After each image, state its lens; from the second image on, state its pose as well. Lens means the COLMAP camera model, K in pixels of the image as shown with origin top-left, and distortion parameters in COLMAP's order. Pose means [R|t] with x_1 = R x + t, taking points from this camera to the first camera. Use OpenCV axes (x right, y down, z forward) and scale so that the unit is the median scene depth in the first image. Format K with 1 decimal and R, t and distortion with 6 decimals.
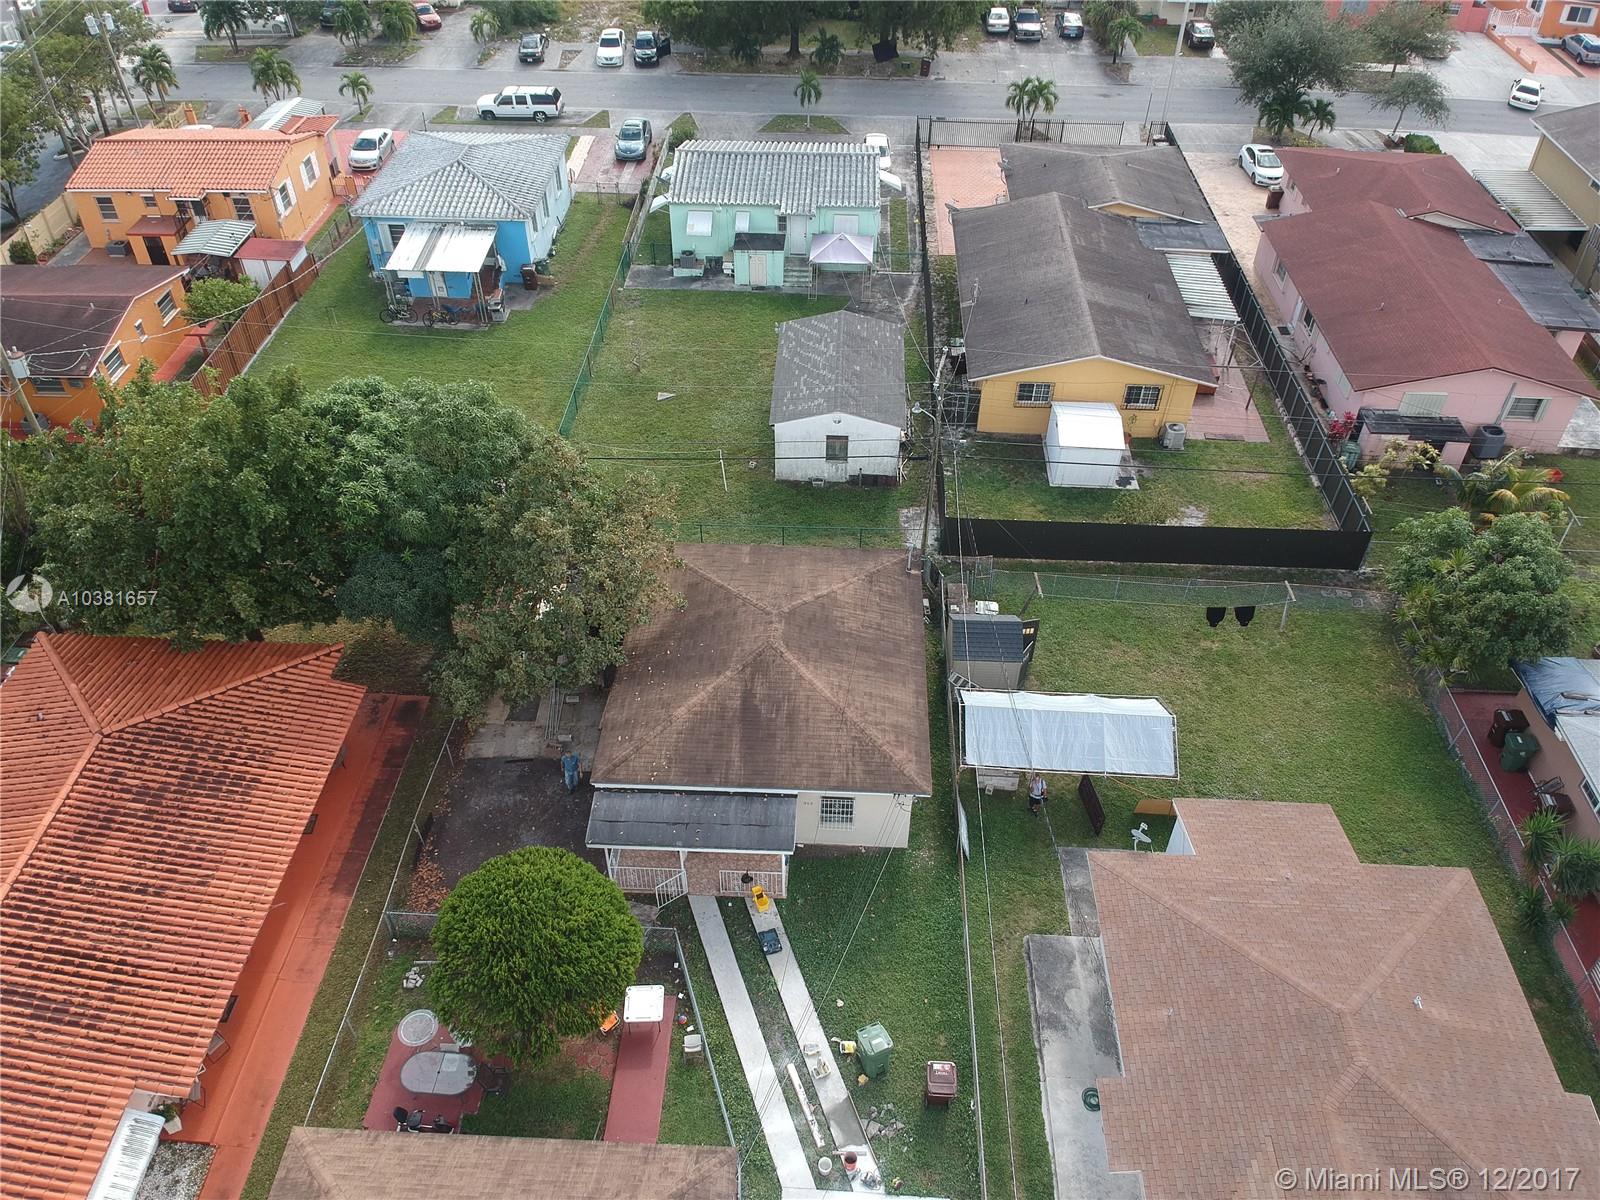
lens RADIAL K [[1192.1, 0, 798.1], [0, 1192.1, 605.5], [0, 0, 1]] dist [0.091908, -0.165184]
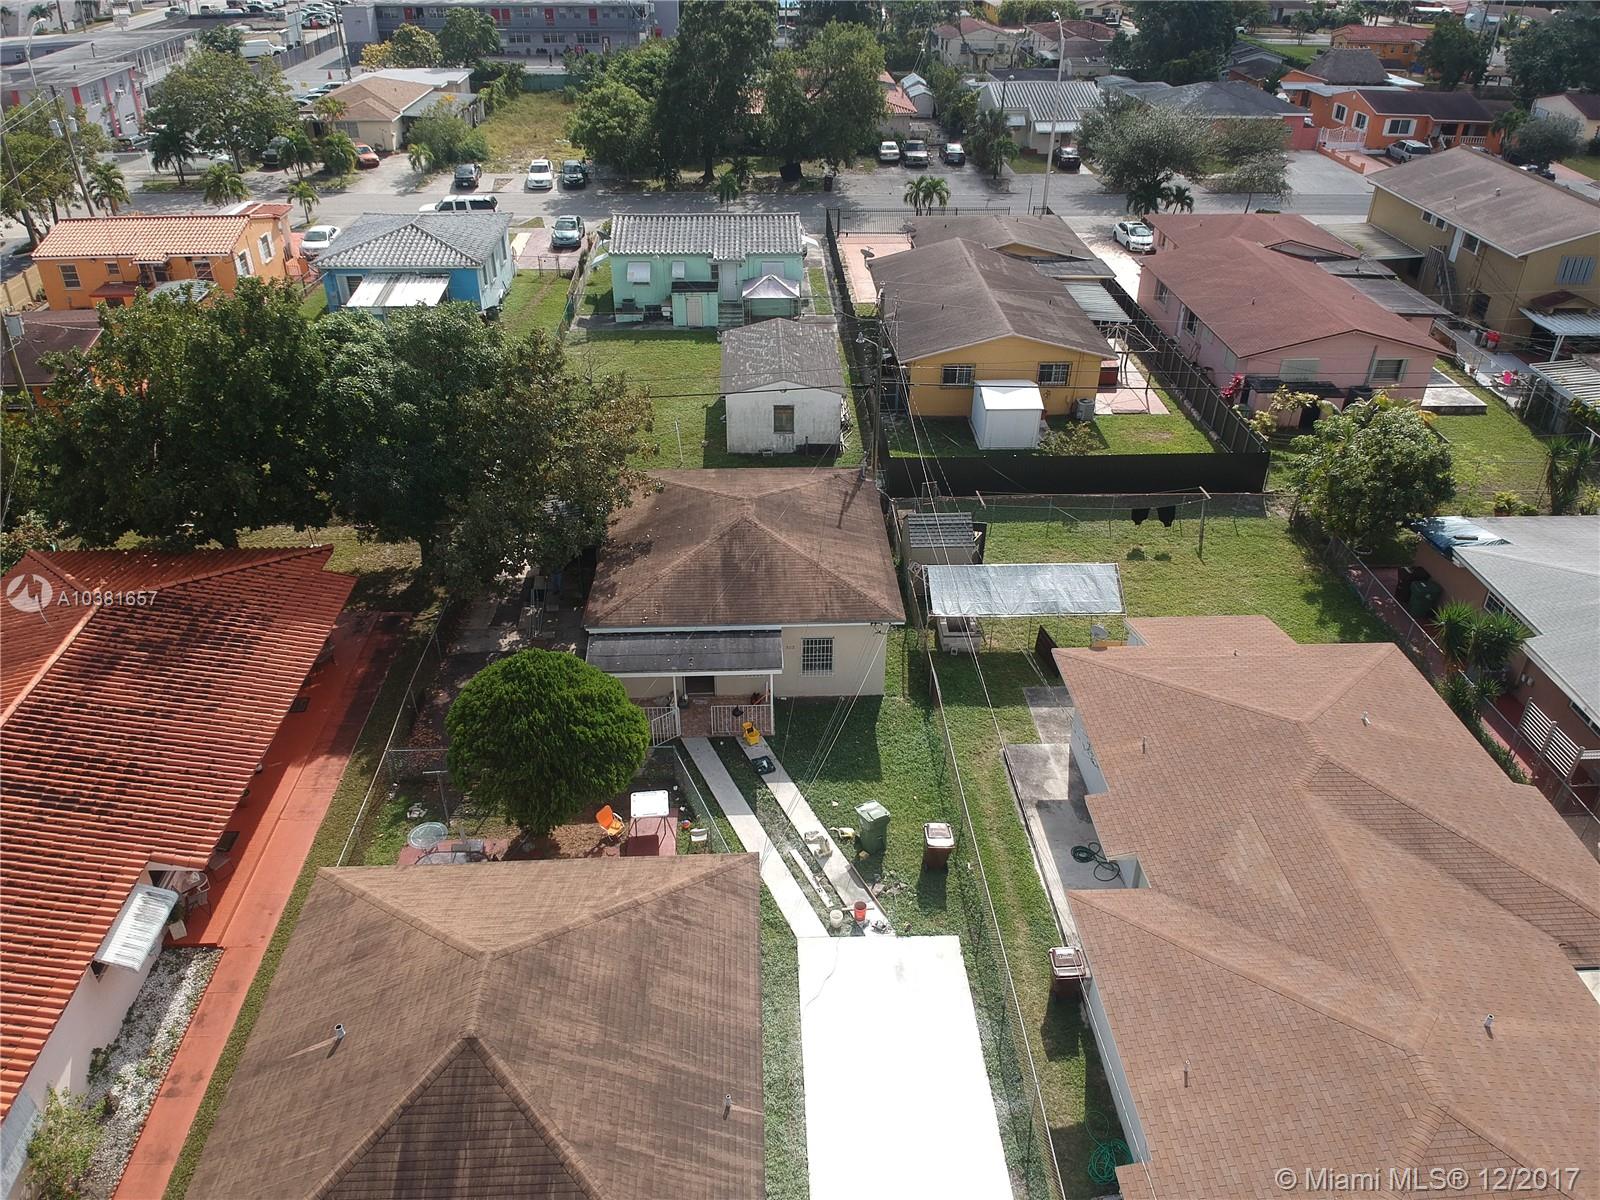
lens RADIAL K [[1192.1, 0, 798.1], [0, 1192.1, 605.5], [0, 0, 1]] dist [0.091908, -0.165184]
pose [[0.995942, -0.043407, 0.078838, -0.067441], [0.056423, 0.983616, -0.171220, 0.315573], [-0.070115, 0.174974, 0.982073, -0.049438]]
